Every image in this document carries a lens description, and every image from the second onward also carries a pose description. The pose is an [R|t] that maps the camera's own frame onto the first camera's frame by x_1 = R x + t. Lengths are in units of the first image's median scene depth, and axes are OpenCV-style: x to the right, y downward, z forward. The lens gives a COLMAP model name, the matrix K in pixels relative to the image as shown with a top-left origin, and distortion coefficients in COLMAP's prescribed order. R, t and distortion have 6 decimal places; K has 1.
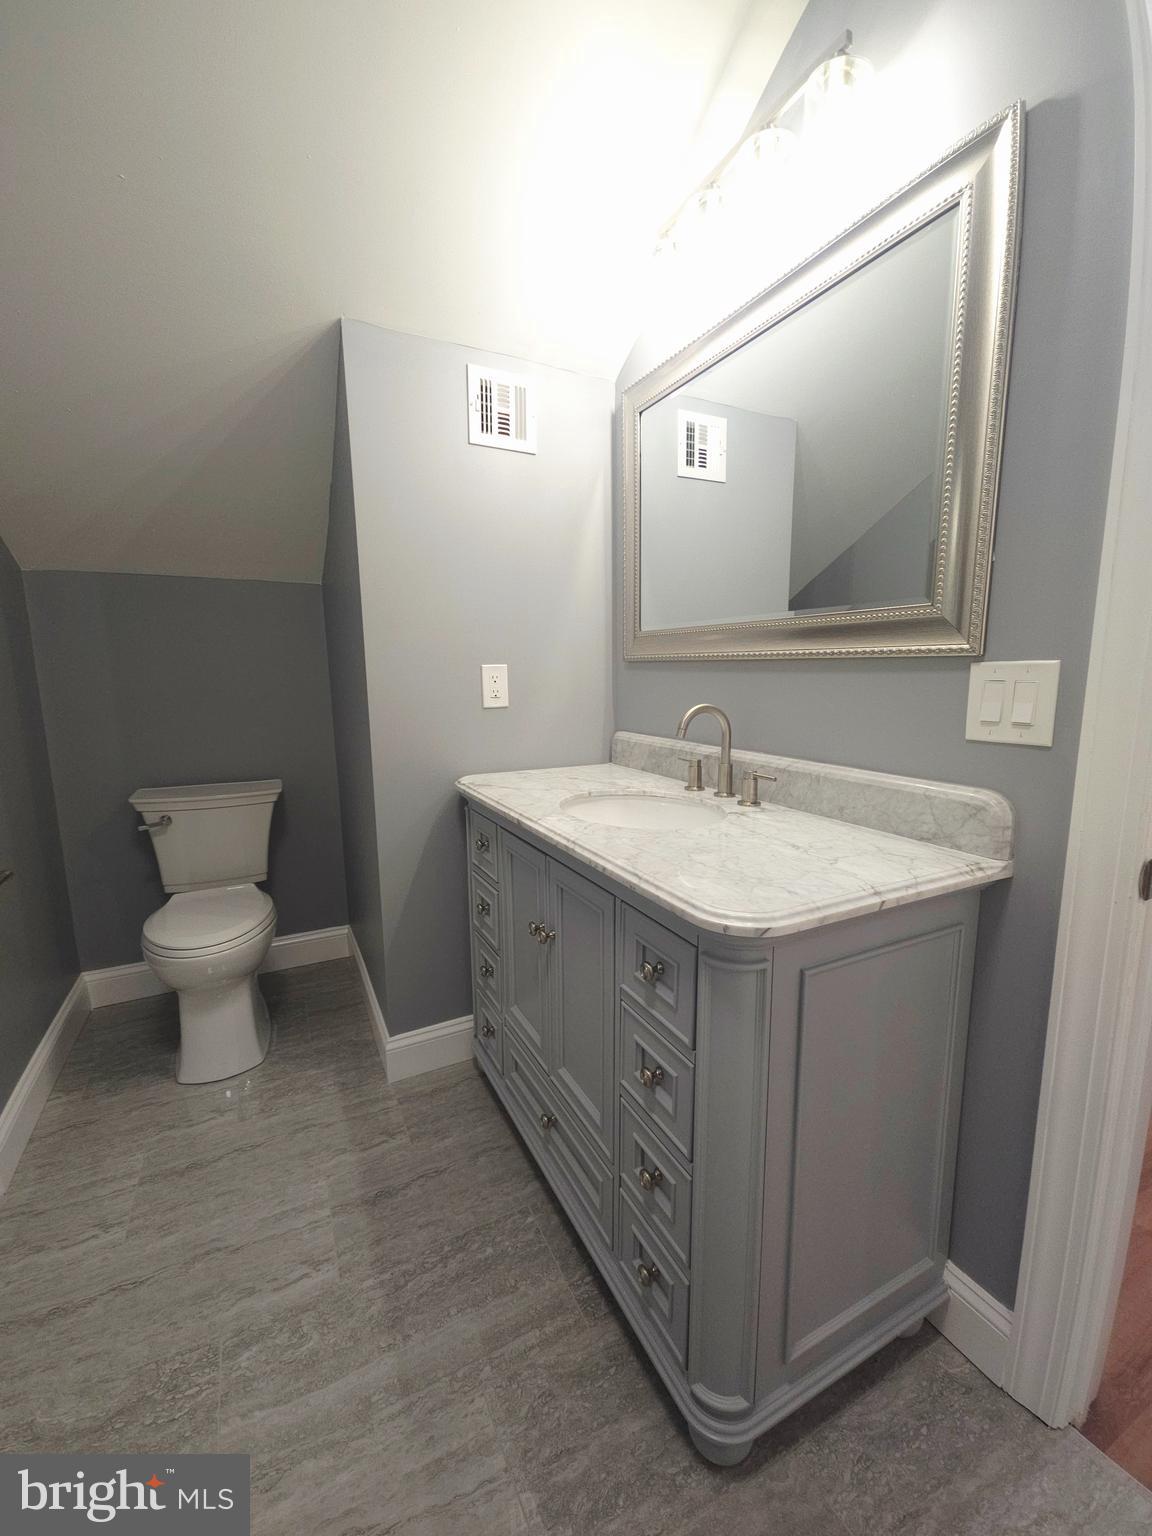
lens RADIAL K [[629.2, 0, 576.7], [0, 629.2, 768.4], [0, 0, 1]] dist [0.001676, 0.000111]
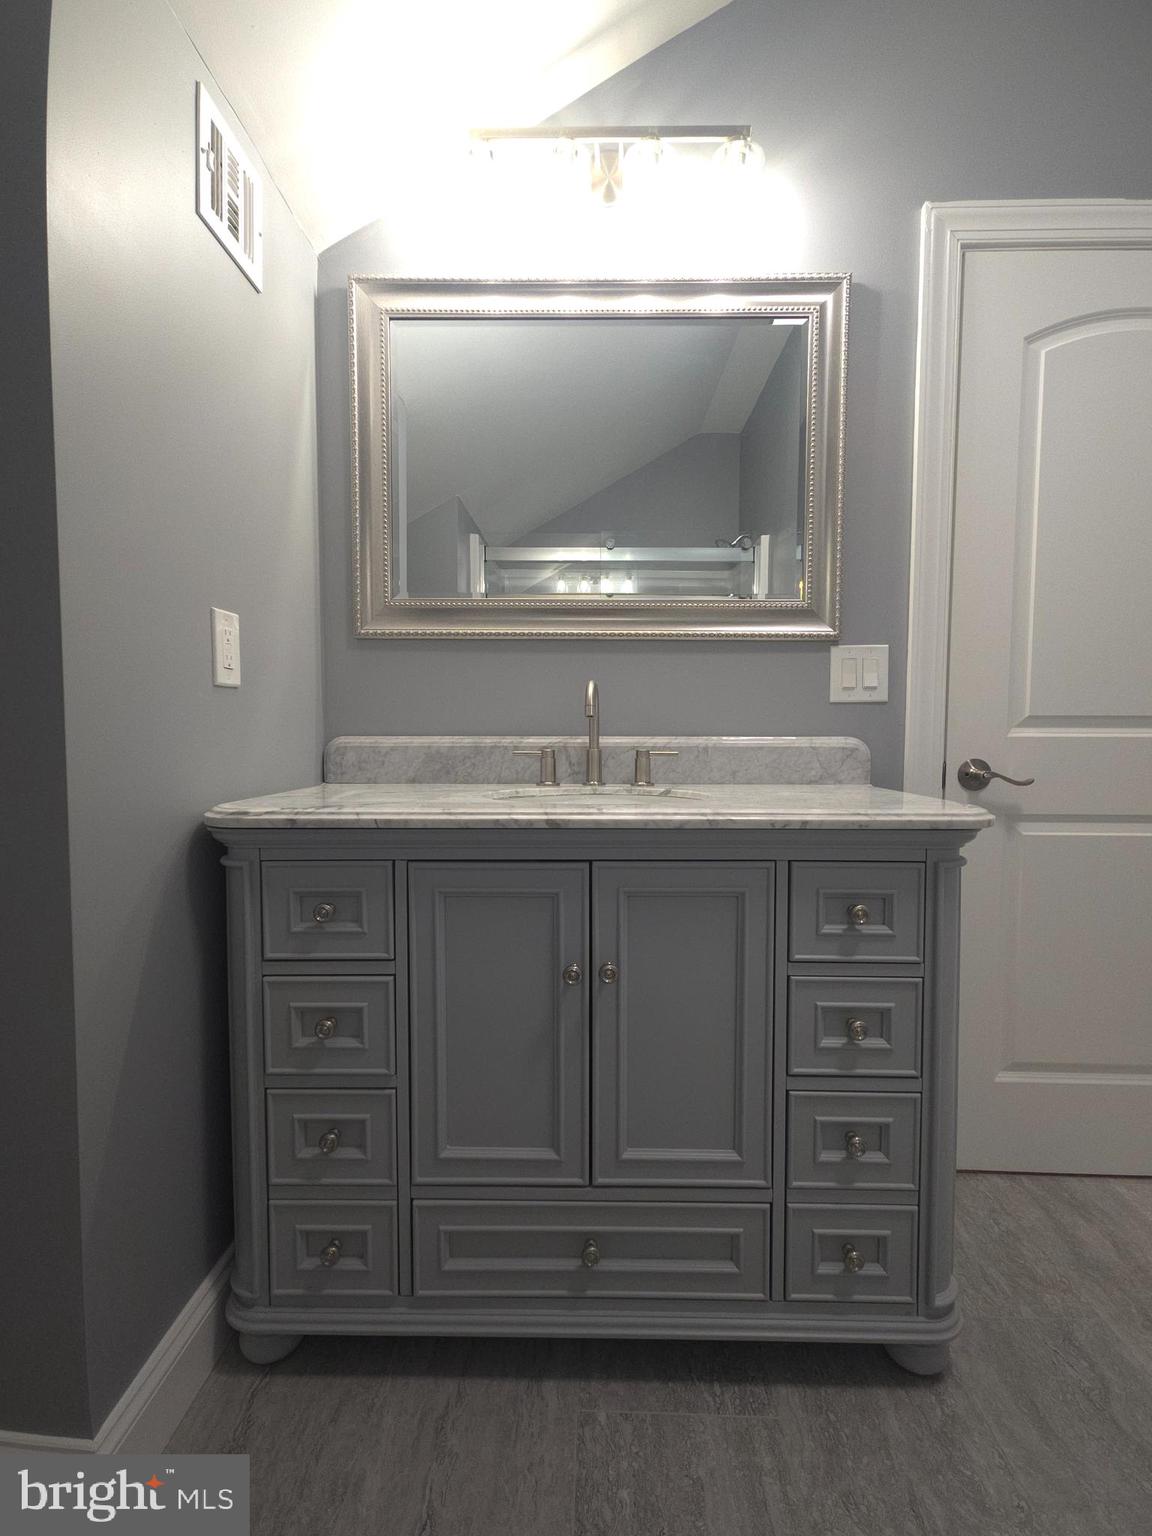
lens RADIAL K [[713.0, 0, 578.5], [0, 713.0, 766.2], [0, 0, 1]] dist [0.002960, -0.001124]
pose [[0.467131, -0.036849, 0.883420, -0.888099], [0.132675, 0.990740, -0.028830, 0.055896], [-0.874177, 0.130675, 0.467694, 0.695099]]
